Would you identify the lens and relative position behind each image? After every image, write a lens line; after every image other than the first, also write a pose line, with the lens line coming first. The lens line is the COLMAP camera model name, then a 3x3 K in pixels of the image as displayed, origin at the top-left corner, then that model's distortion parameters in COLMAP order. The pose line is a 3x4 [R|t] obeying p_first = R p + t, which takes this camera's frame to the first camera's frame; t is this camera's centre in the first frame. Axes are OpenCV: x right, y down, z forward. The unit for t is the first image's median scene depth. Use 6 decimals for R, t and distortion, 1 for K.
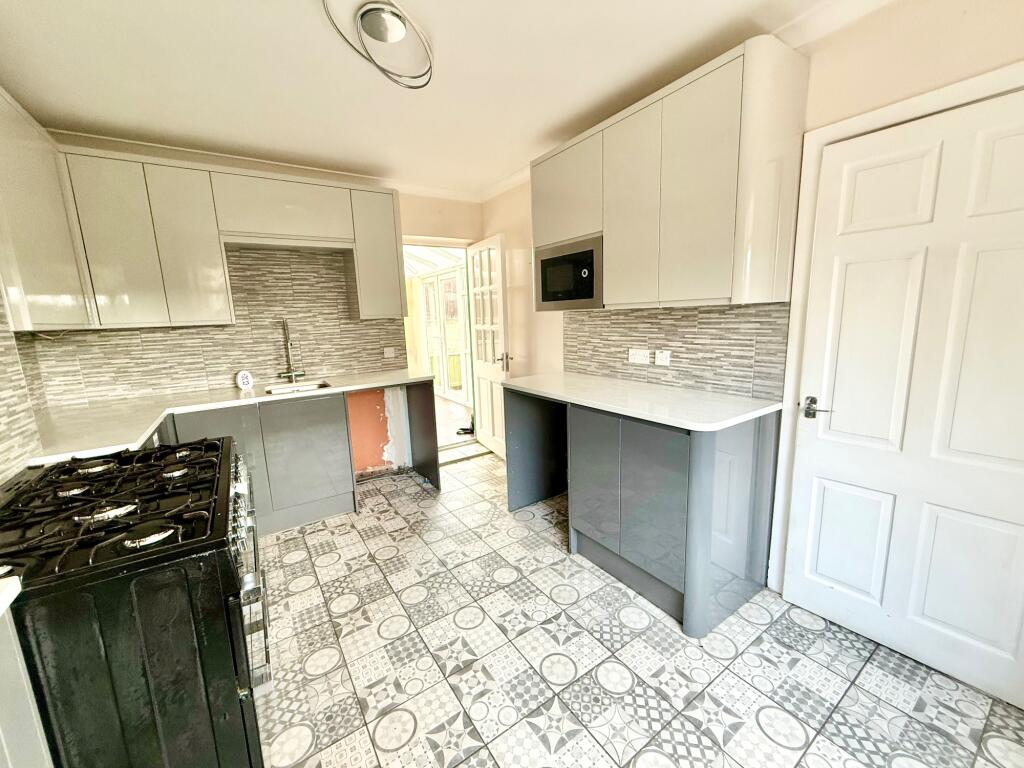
lens RADIAL K [[405.6, 0, 509.1], [0, 405.6, 383.9], [0, 0, 1]] dist [0.001729, 0.000747]
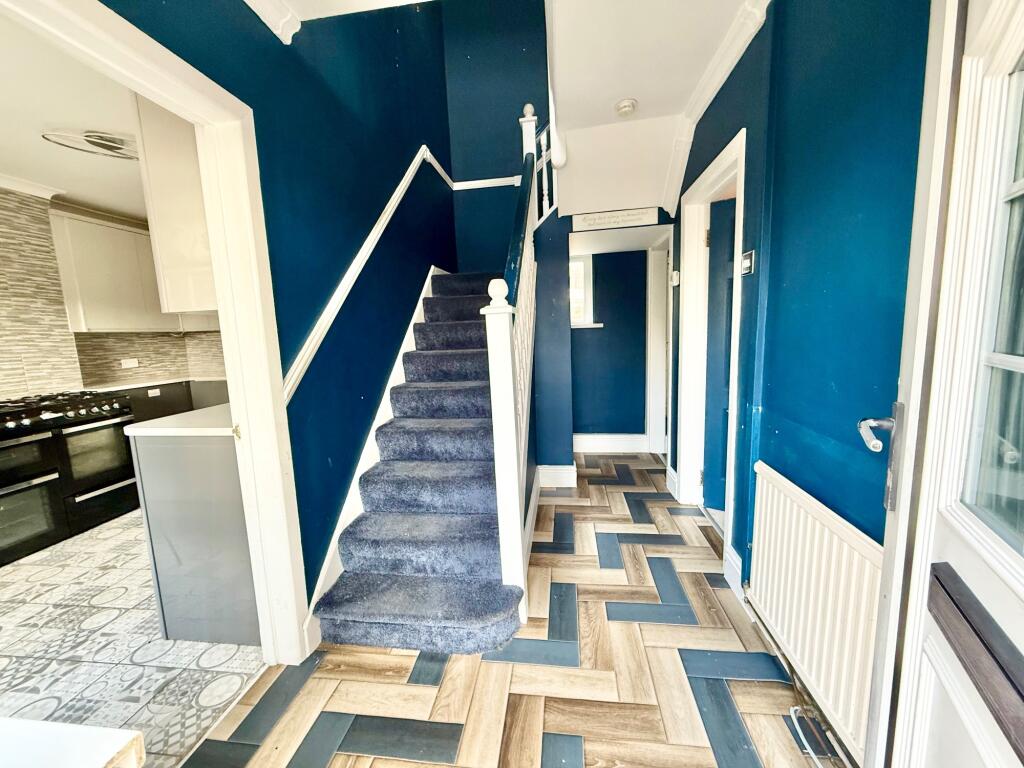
lens RADIAL K [[405.6, 0, 509.1], [0, 405.6, 383.9], [0, 0, 1]] dist [0.001729, 0.000747]
pose [[0.748614, 0.097438, -0.655807, 1.459533], [-0.104242, 0.994137, 0.028713, -0.114775], [0.654760, 0.046868, 0.754382, 0.641492]]
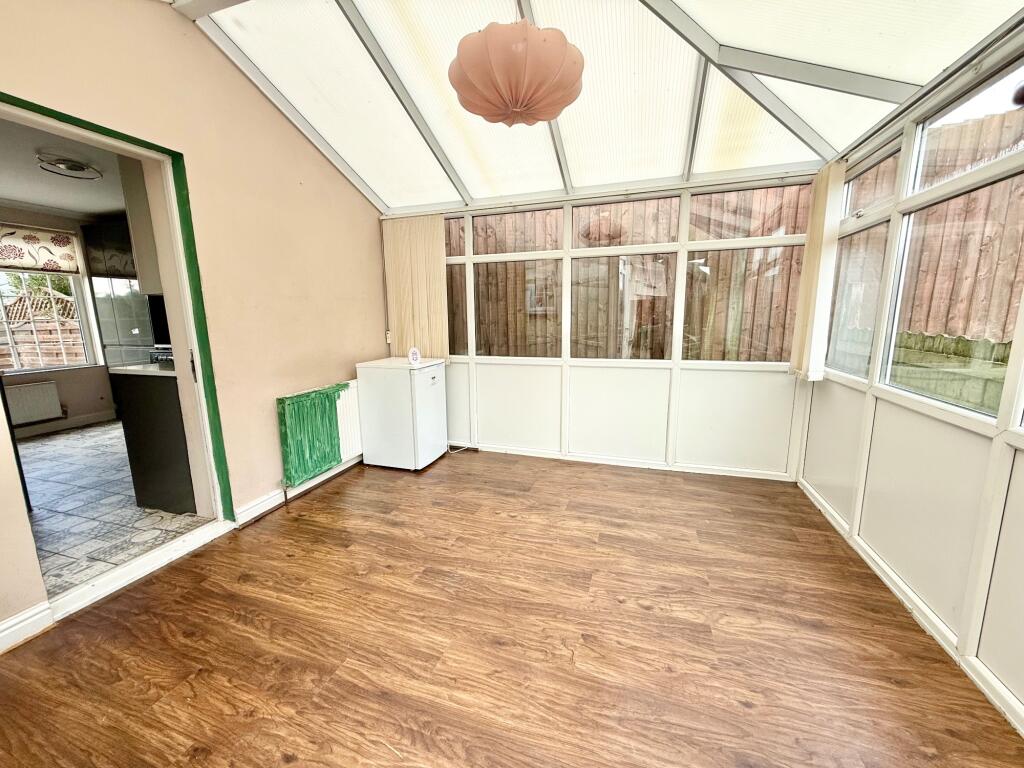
lens RADIAL K [[405.6, 0, 509.1], [0, 405.6, 383.9], [0, 0, 1]] dist [0.001729, 0.000747]
pose [[-0.781679, 0.155848, -0.603895, -0.474679], [-0.062804, 0.943685, 0.324831, -0.466078], [0.620511, 0.291841, -0.727870, 3.186238]]
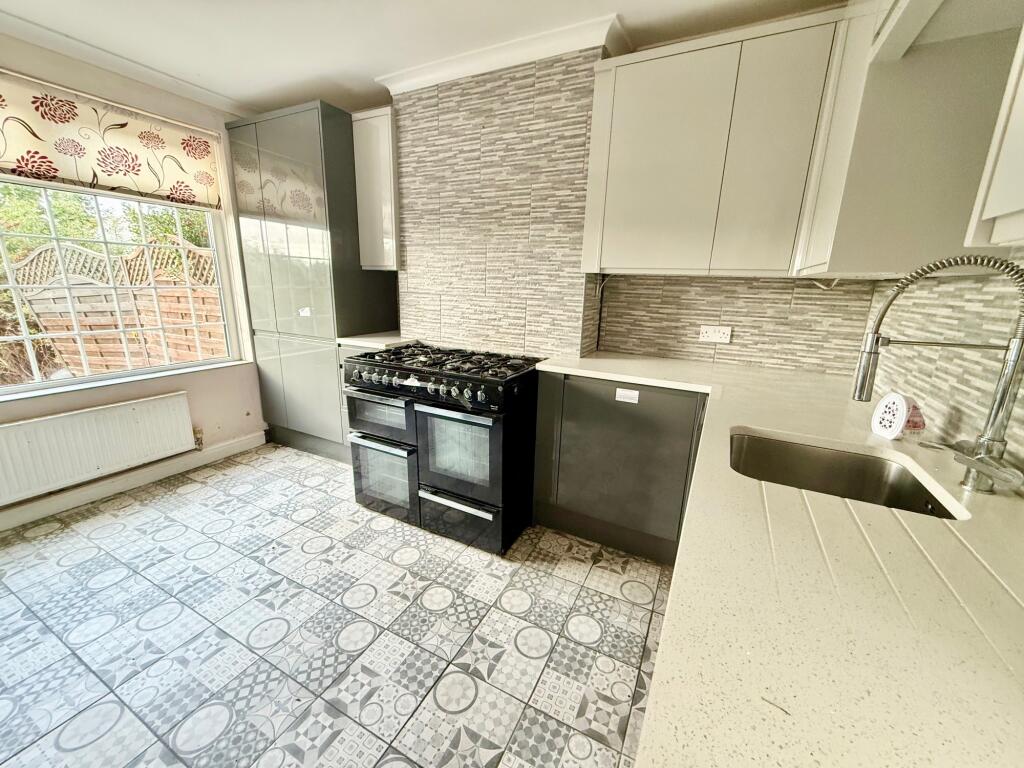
lens RADIAL K [[405.6, 0, 509.1], [0, 405.6, 383.9], [0, 0, 1]] dist [0.001729, 0.000747]
pose [[-0.876623, 0.130514, -0.463139, -0.192962], [-0.076647, 0.912347, 0.402179, -0.235600], [0.475033, 0.388058, -0.789781, 1.548541]]
